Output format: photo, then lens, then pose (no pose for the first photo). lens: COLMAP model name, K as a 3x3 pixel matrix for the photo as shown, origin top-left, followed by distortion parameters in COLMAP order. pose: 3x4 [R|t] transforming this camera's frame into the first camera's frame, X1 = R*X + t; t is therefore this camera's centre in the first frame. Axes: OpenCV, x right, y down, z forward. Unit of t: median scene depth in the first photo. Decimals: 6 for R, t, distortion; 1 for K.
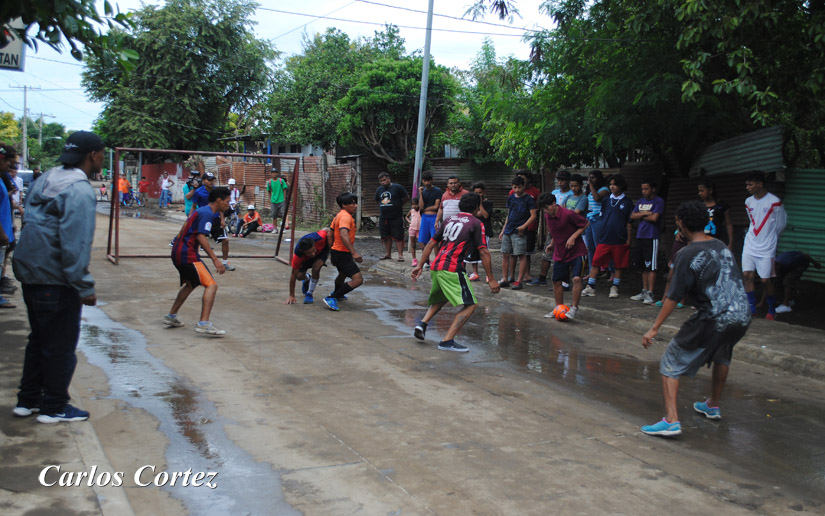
lens RADIAL K [[968.2, 0, 413.1], [0, 968.2, 270.2], [0, 0, 1]] dist [-0.042105, 0.021176]
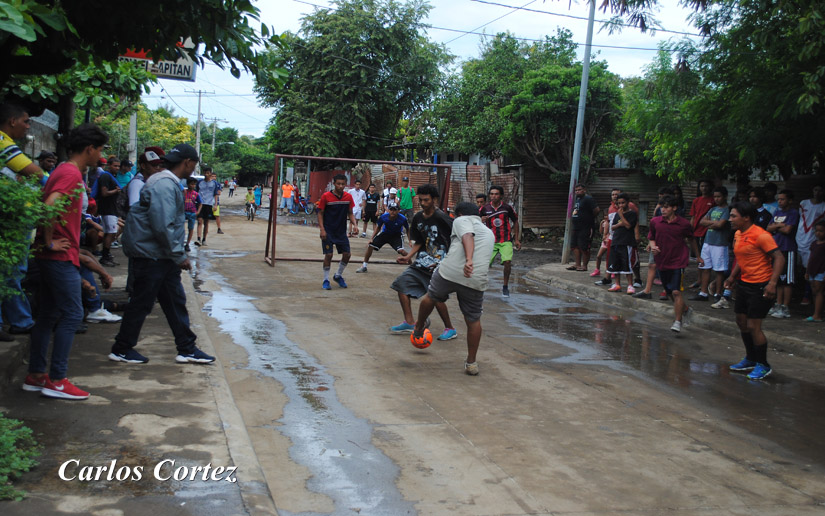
lens RADIAL K [[1079.6, 0, 412.5], [0, 1079.6, 258.0], [0, 0, 1]] dist [-0.016394, -0.008338]
pose [[0.982401, 0.026504, -0.184896, 0.053755], [-0.032336, 0.999068, -0.028596, 0.012983], [0.183966, 0.034071, 0.982342, -0.112994]]
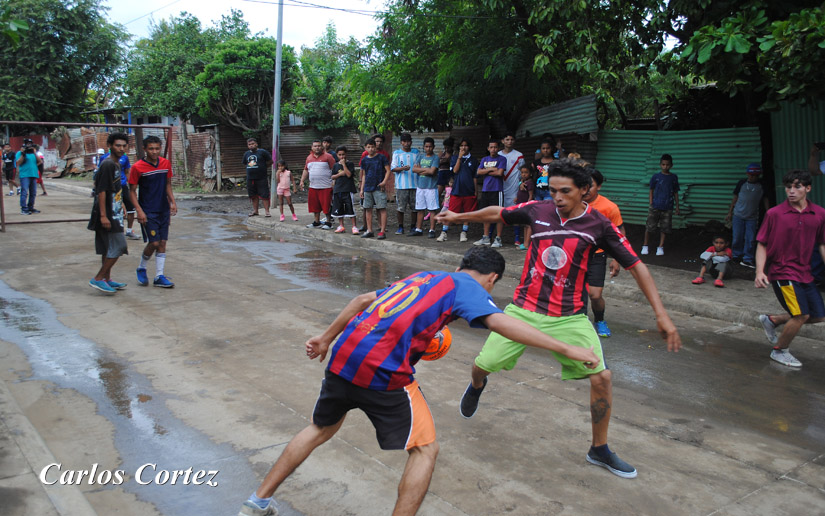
lens RADIAL K [[767.4, 0, 414.3], [0, 767.4, 274.8], [0, 0, 1]] dist [-0.068458, 0.015802]
pose [[0.974774, -0.054321, 0.216484, -0.044696], [0.037409, 0.995973, 0.081473, -0.008675], [-0.220038, -0.071319, 0.972881, 0.082048]]
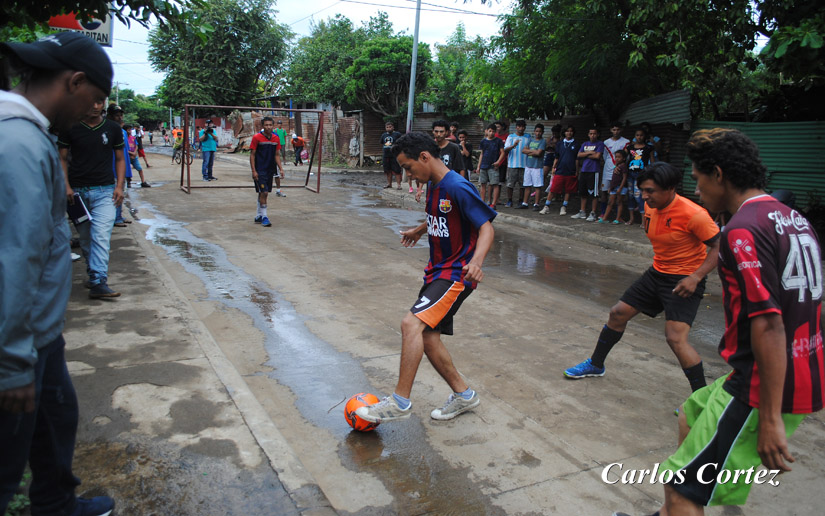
lens RADIAL K [[680.3, 0, 411.5], [0, 680.3, 274.9], [0, 0, 1]] dist [-0.073482, 0.011075]
pose [[0.999134, -0.010155, 0.040358, -0.036408], [0.005343, 0.993045, 0.117612, -0.002120], [-0.041272, -0.117294, 0.992239, 0.044738]]
